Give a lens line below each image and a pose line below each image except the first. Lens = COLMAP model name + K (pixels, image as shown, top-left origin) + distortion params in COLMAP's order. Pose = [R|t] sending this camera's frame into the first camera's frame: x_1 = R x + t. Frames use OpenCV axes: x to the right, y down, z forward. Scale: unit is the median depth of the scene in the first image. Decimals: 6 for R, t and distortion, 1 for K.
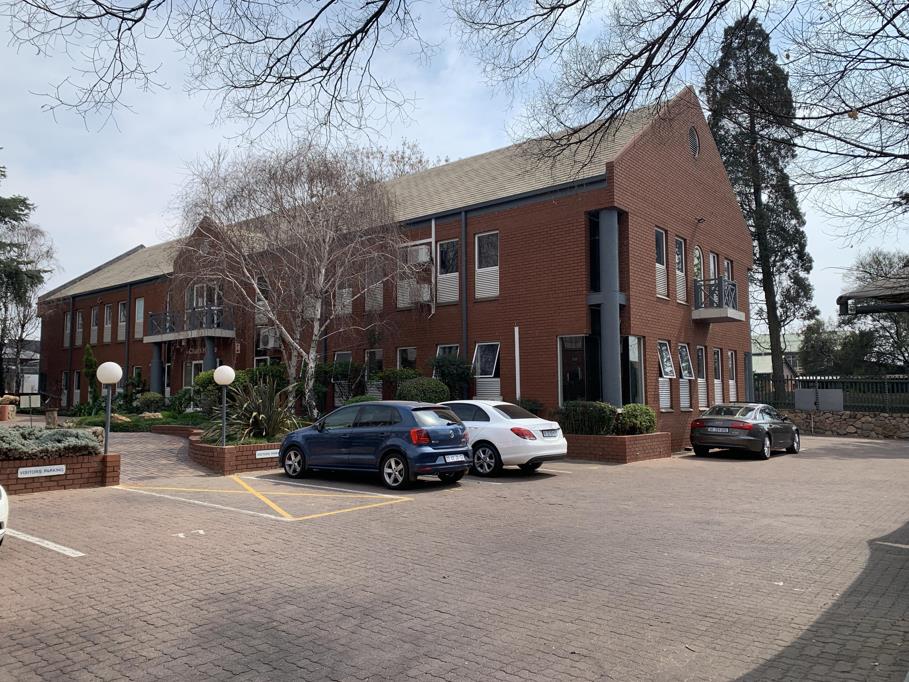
lens RADIAL K [[675.9, 0, 451.0], [0, 675.9, 337.0], [0, 0, 1]] dist [0.066706, -0.102120]
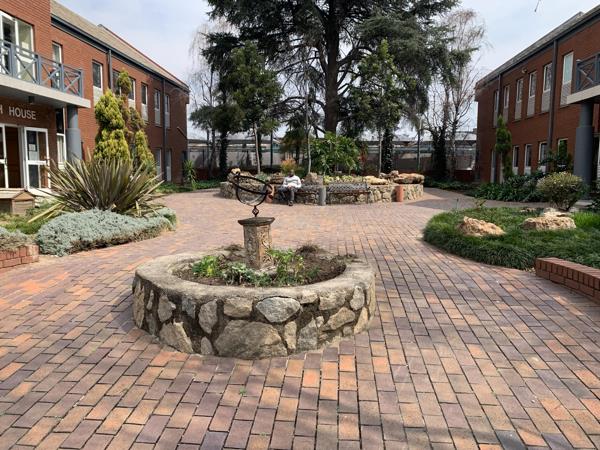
lens RADIAL K [[446.2, 0, 297.7], [0, 446.2, 222.4], [0, 0, 1]] dist [0.066706, -0.102120]
pose [[0.546285, 0.100959, -0.831492, -0.299189], [0.066398, 0.984365, 0.163144, 0.055682], [0.834963, -0.144333, 0.531041, 0.753153]]
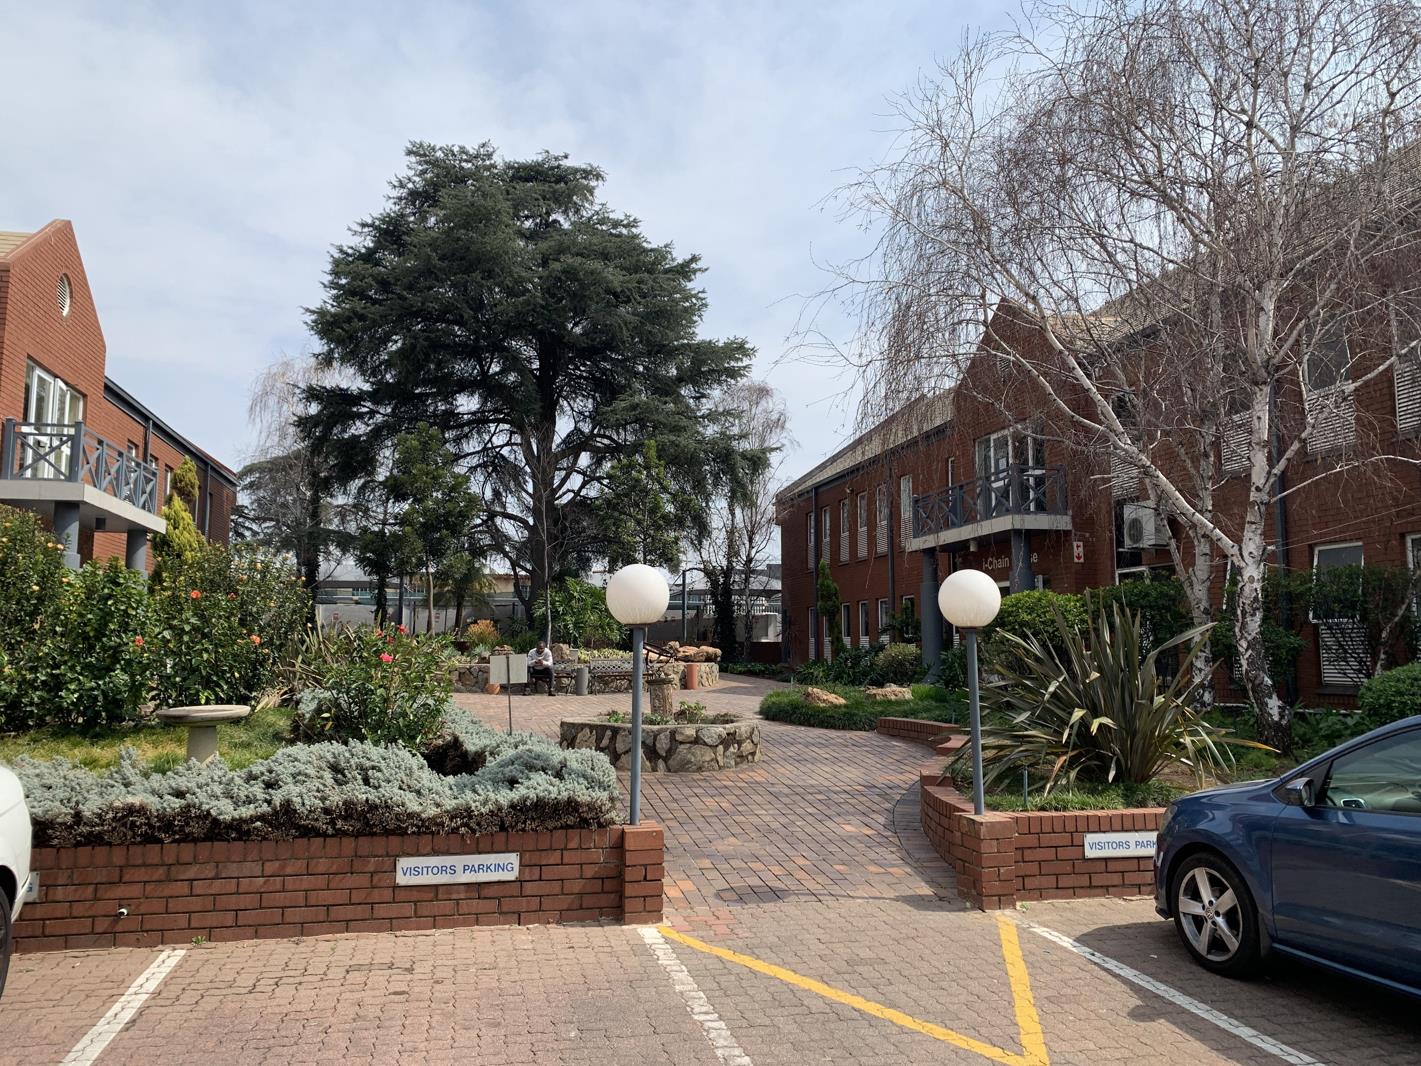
lens RADIAL K [[1056.7, 0, 705.1], [0, 1056.7, 526.8], [0, 0, 1]] dist [0.066706, -0.102120]
pose [[0.781833, -0.064860, -0.620106, -0.079856], [0.048478, 0.997887, -0.043253, 0.027419], [0.621601, 0.003755, 0.783325, 0.375801]]
